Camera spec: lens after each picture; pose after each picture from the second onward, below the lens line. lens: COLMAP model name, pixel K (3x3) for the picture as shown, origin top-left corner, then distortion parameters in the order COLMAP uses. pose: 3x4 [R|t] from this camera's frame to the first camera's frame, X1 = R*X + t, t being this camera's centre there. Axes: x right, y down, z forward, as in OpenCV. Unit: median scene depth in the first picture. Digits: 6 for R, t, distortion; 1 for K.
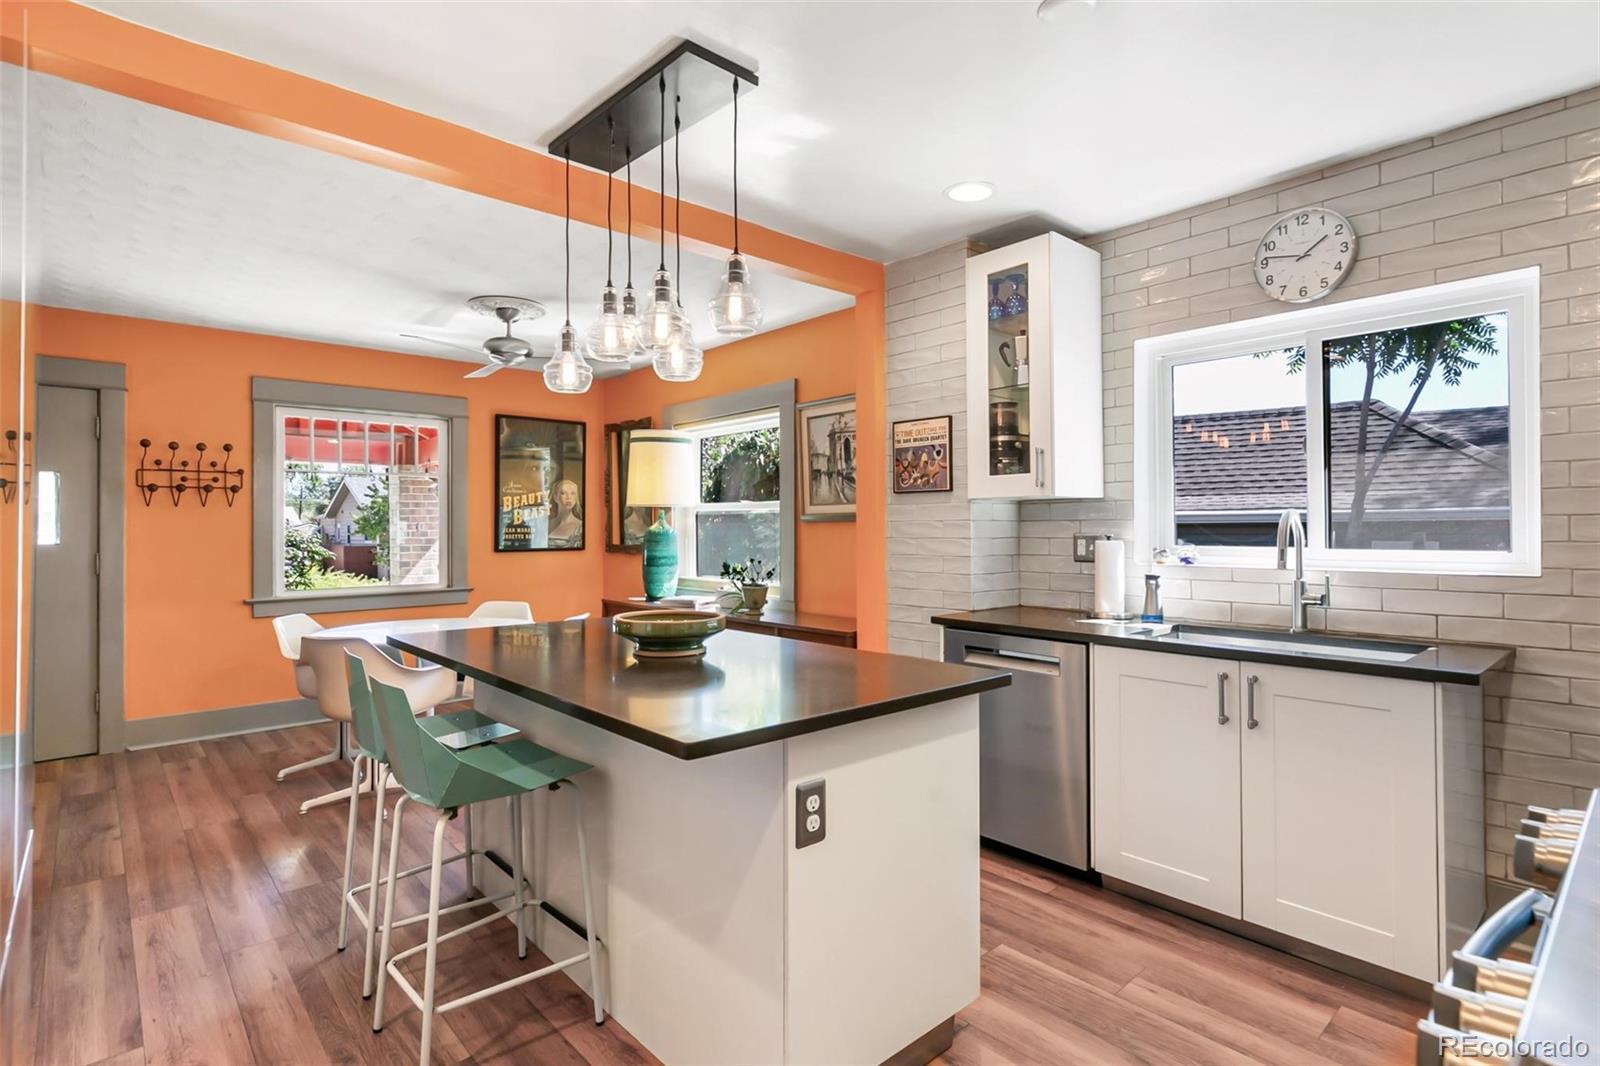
lens RADIAL K [[793.6, 0, 809.0], [0, 793.6, 528.4], [0, 0, 1]] dist [0.028286, -0.000284]
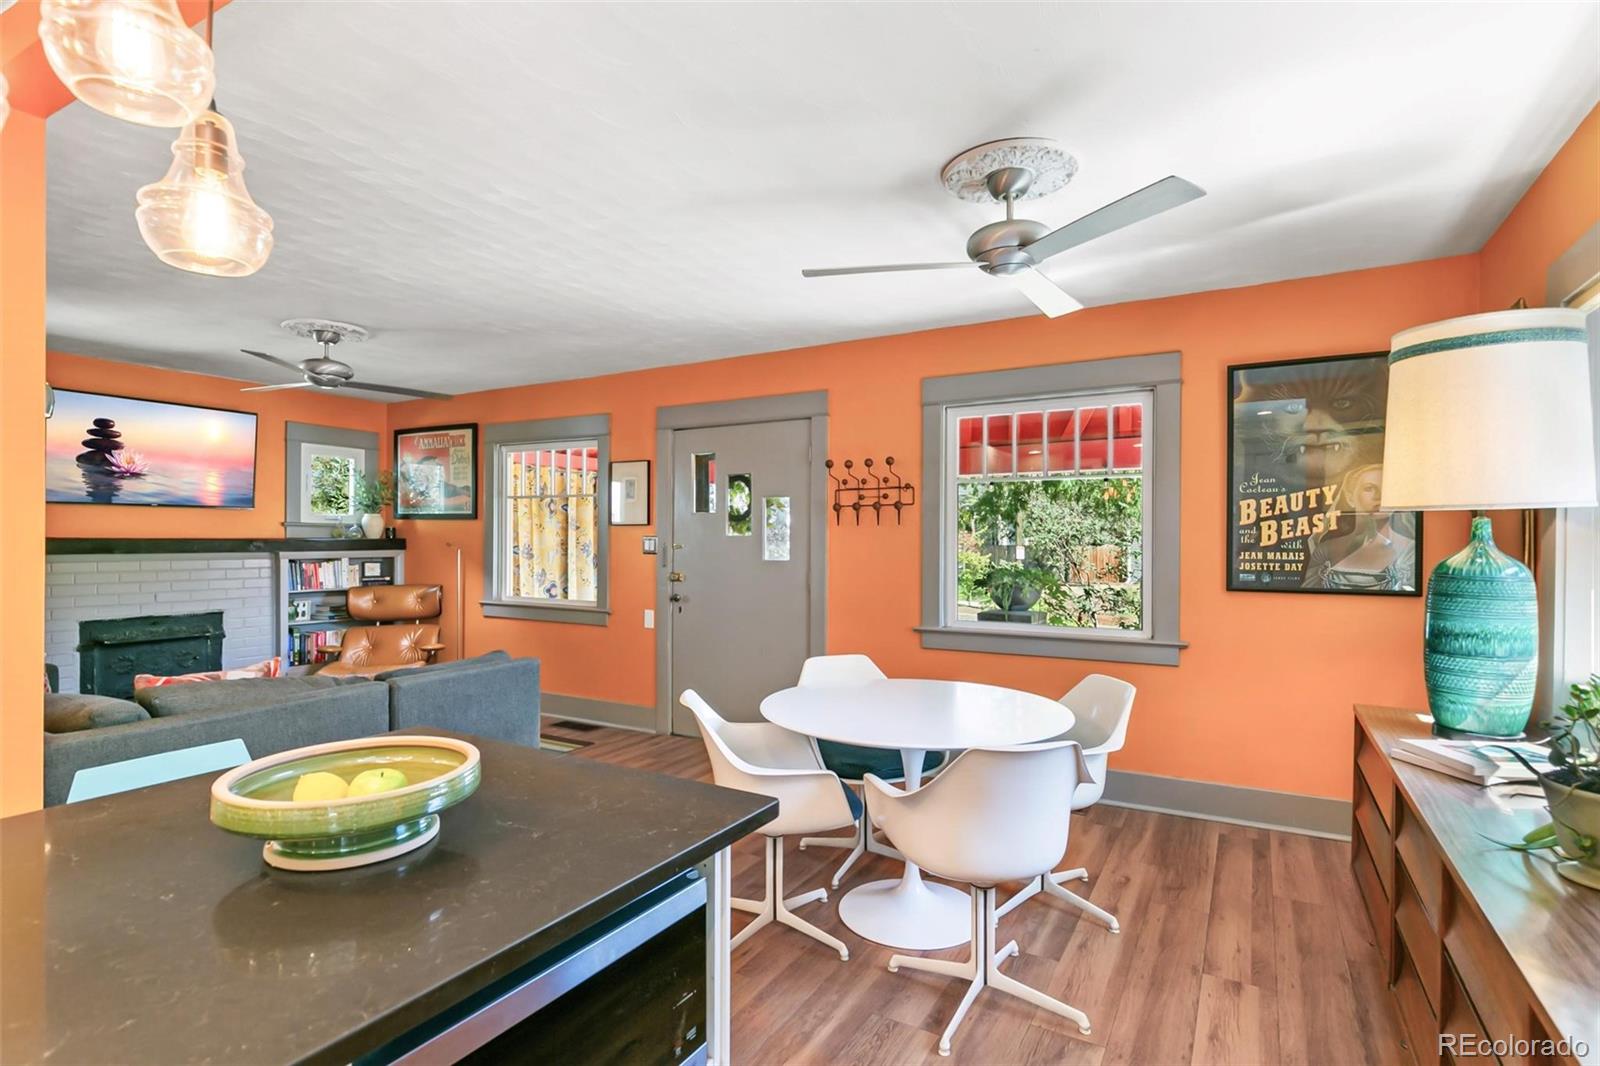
lens RADIAL K [[793.6, 0, 788.0], [0, 793.6, 539.1], [0, 0, 1]] dist [0.028286, -0.000284]
pose [[0.324403, 0.003069, -0.945914, 0.103249], [-0.004323, 0.999989, 0.001762, -0.011858], [0.945909, 0.003517, 0.324413, 0.594260]]
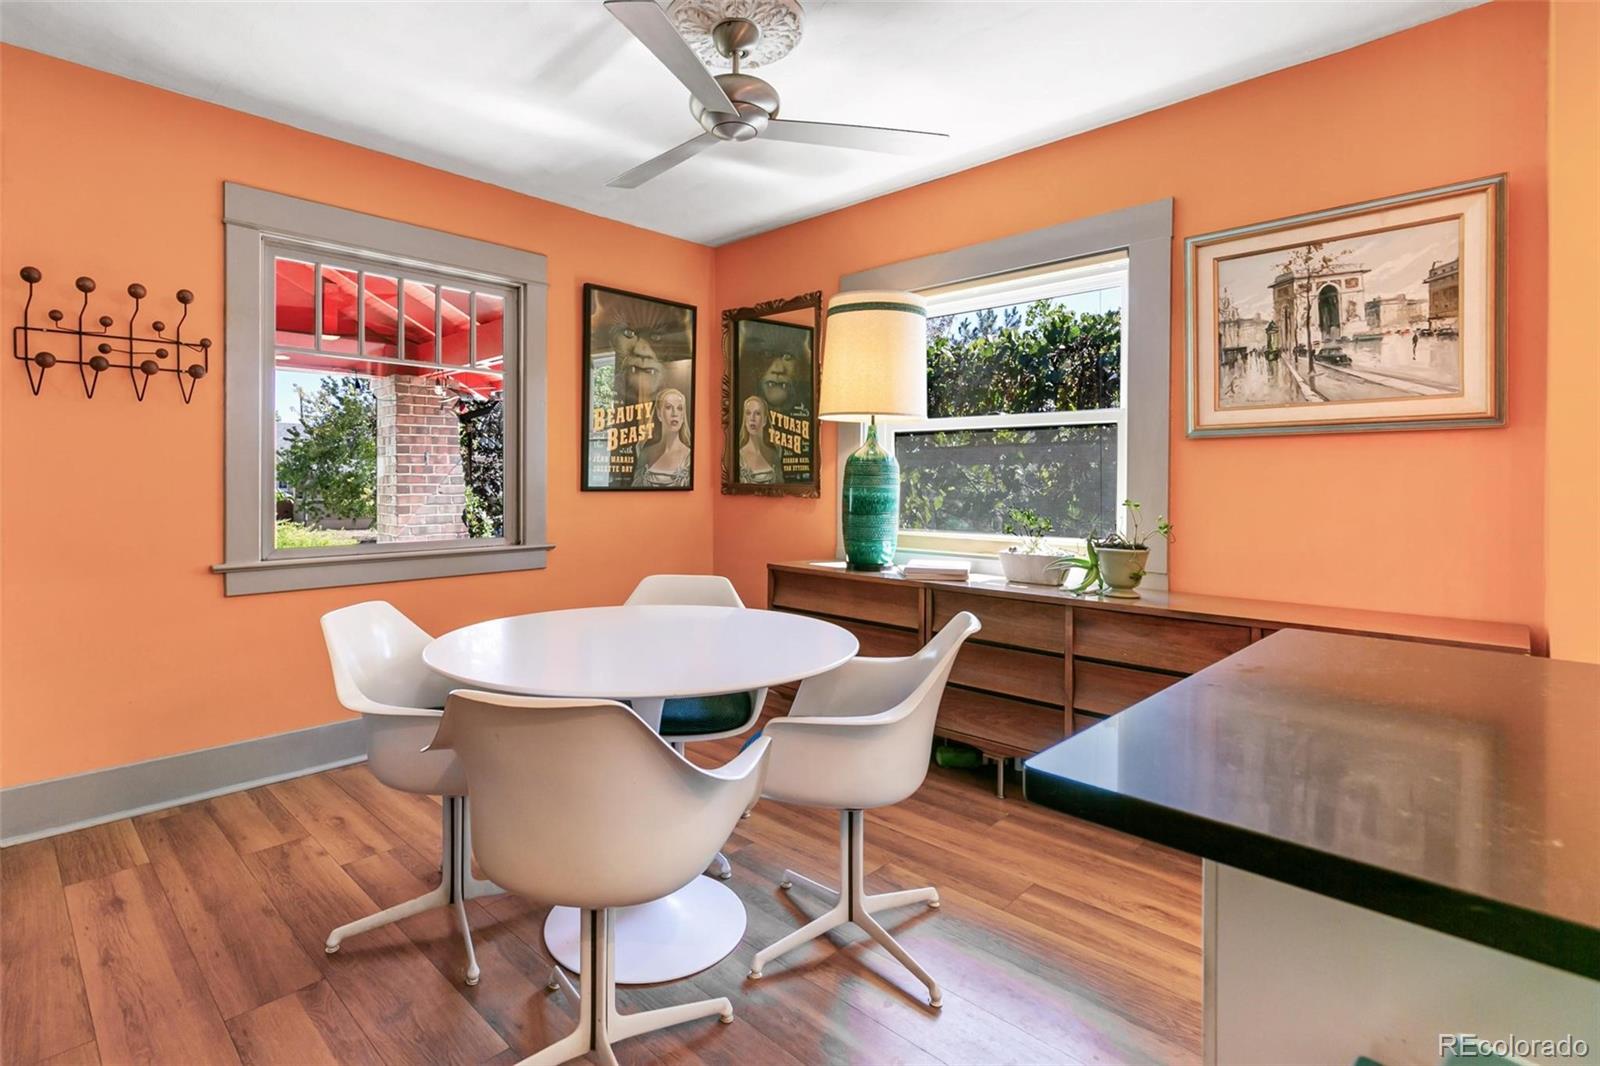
lens RADIAL K [[746.3, 0, 755.9], [0, 746.3, 489.0], [0, 0, 1]] dist [0.003422, -0.001063]
pose [[0.998316, 0.007257, 0.057552, -0.354140], [-0.008028, 0.999881, 0.013177, 0.023183], [-0.057450, -0.013617, 0.998256, 0.457138]]
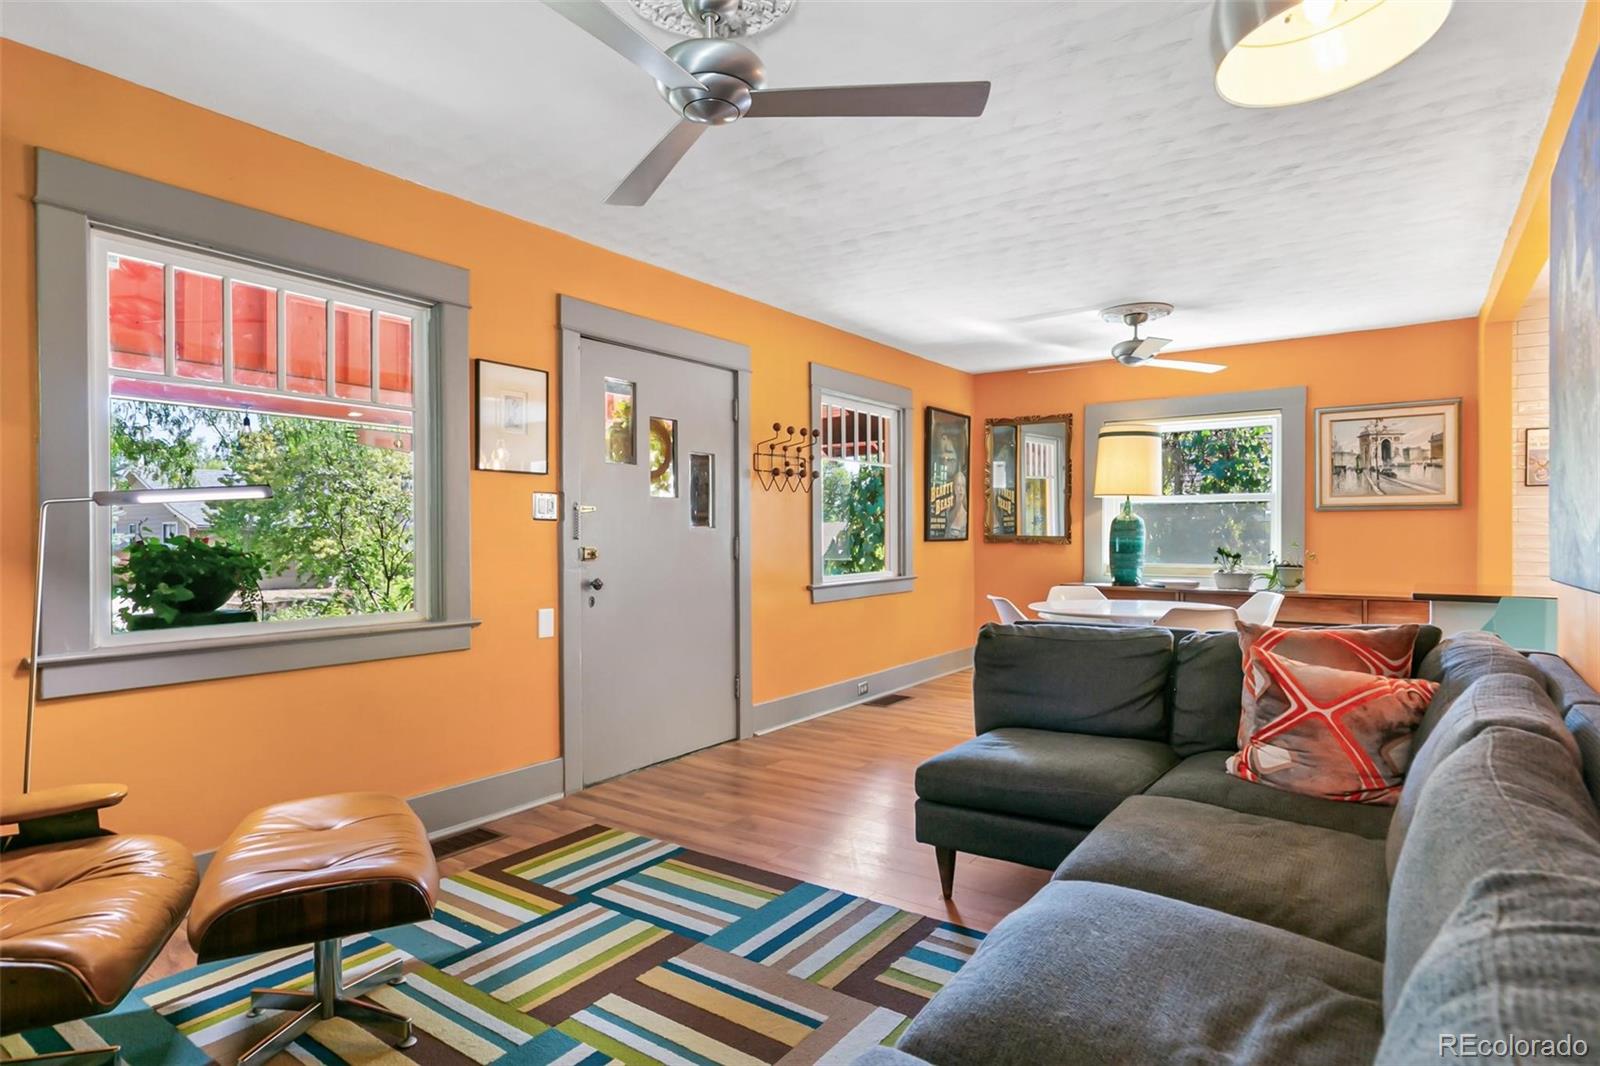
lens RADIAL K [[848.9, 0, 798.9], [0, 848.9, 539.4], [0, 0, 1]] dist [0.007839, 0.000869]
pose [[0.974627, 0.000753, 0.223834, -0.990890], [-0.003270, 0.999936, 0.010874, 0.020604], [-0.223811, -0.011330, 0.974567, -0.027920]]
